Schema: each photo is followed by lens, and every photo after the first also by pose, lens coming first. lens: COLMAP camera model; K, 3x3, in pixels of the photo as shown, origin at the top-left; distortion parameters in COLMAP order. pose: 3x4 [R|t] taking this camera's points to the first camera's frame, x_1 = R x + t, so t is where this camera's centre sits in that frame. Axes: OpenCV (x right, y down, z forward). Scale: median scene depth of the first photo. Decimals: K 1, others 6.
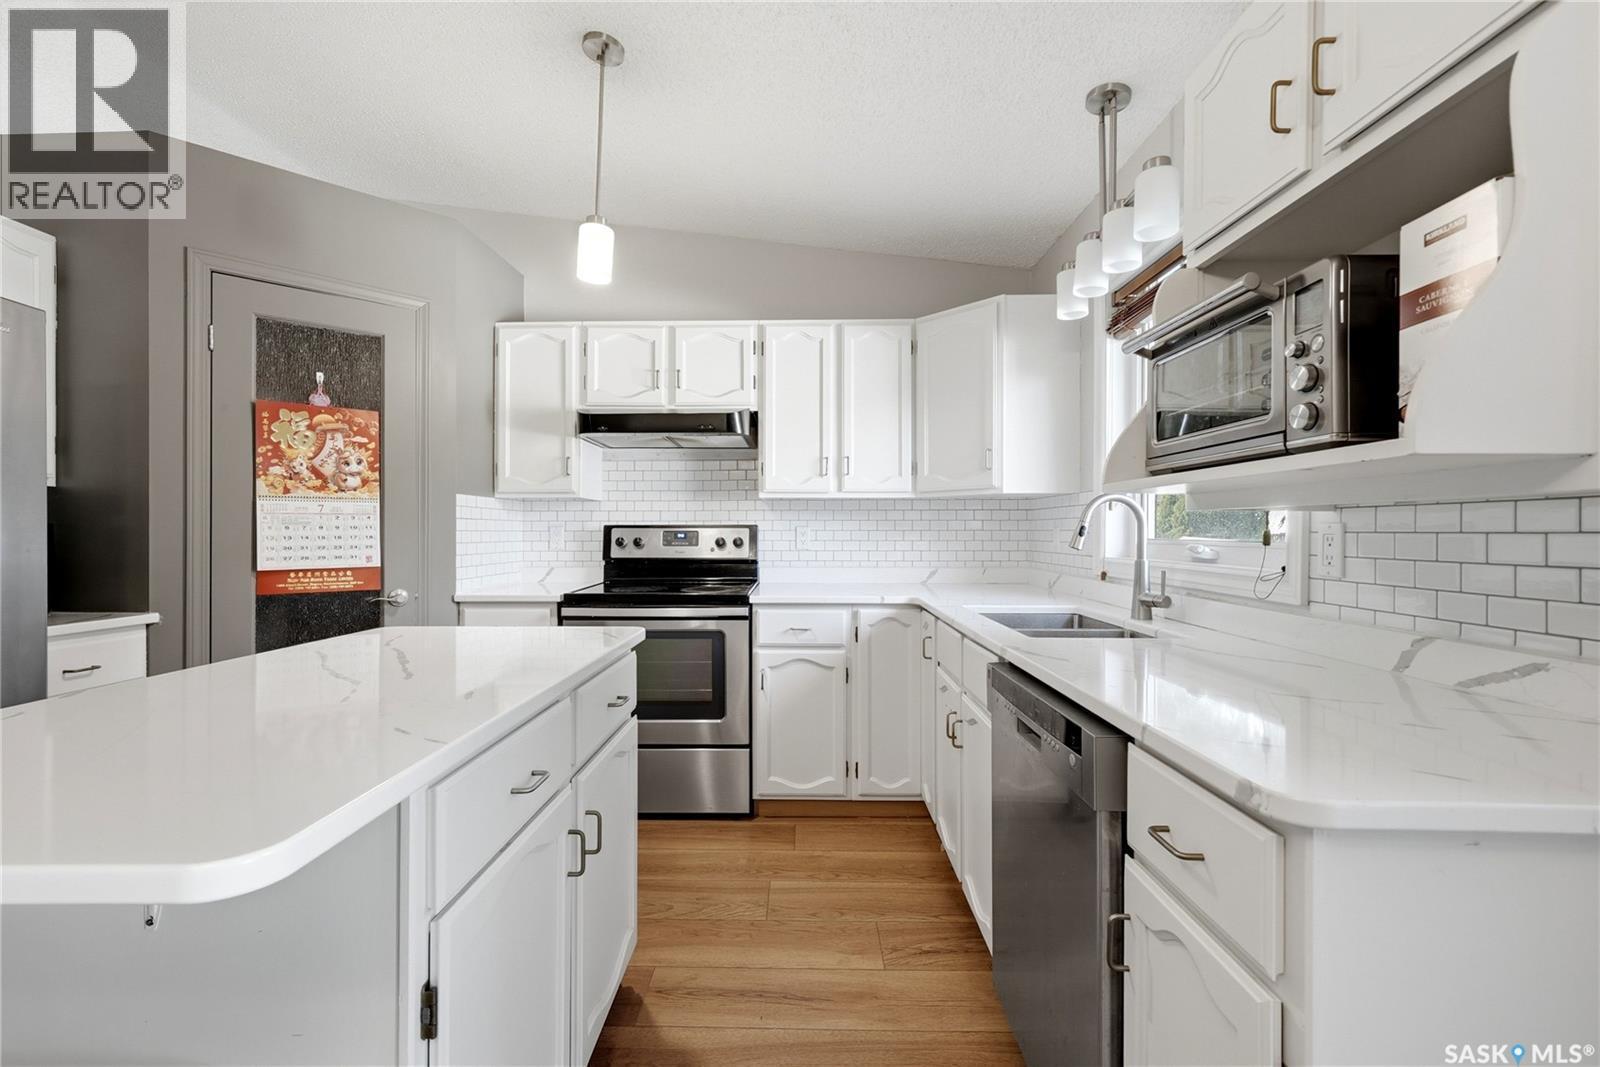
lens RADIAL K [[682.8, 0, 799.7], [0, 682.8, 531.3], [0, 0, 1]] dist [0.001384, 0.000463]
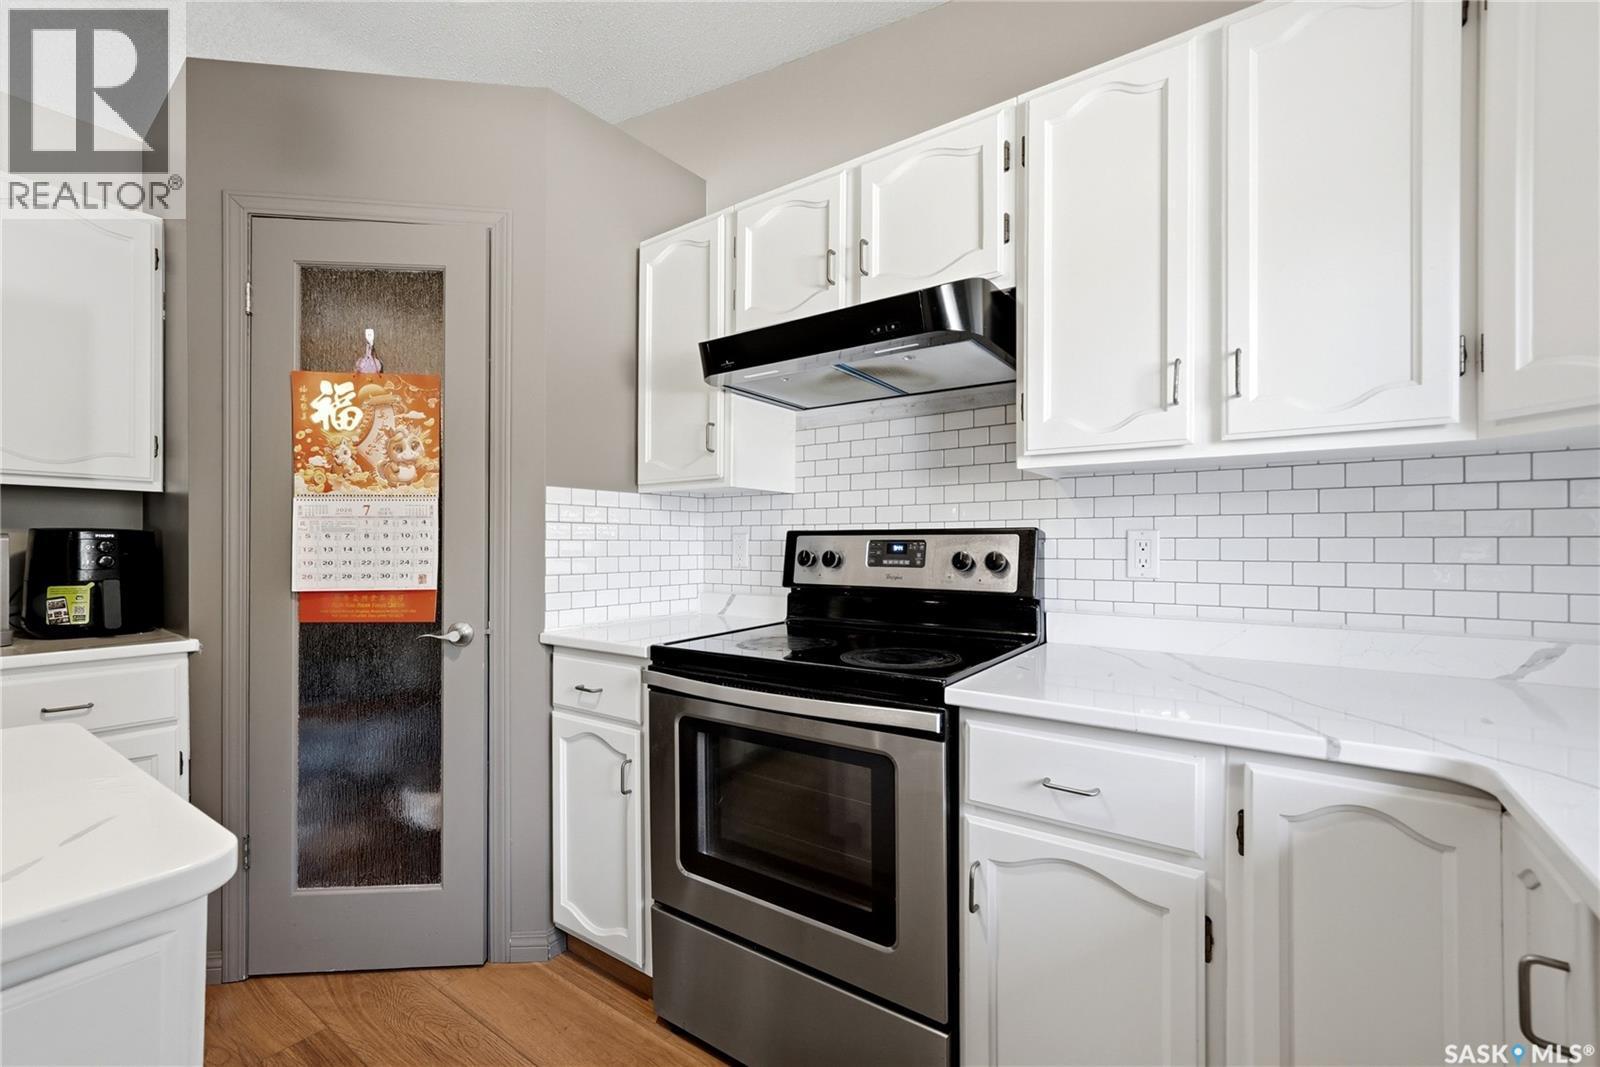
lens RADIAL K [[682.8, 0, 796.5], [0, 682.8, 543.2], [0, 0, 1]] dist [0.001384, 0.000463]
pose [[0.815511, -0.000402, -0.578741, 0.100167], [0.000277, 1.000000, -0.000305, 0.002710], [0.578741, 0.000089, 0.815511, 0.581290]]
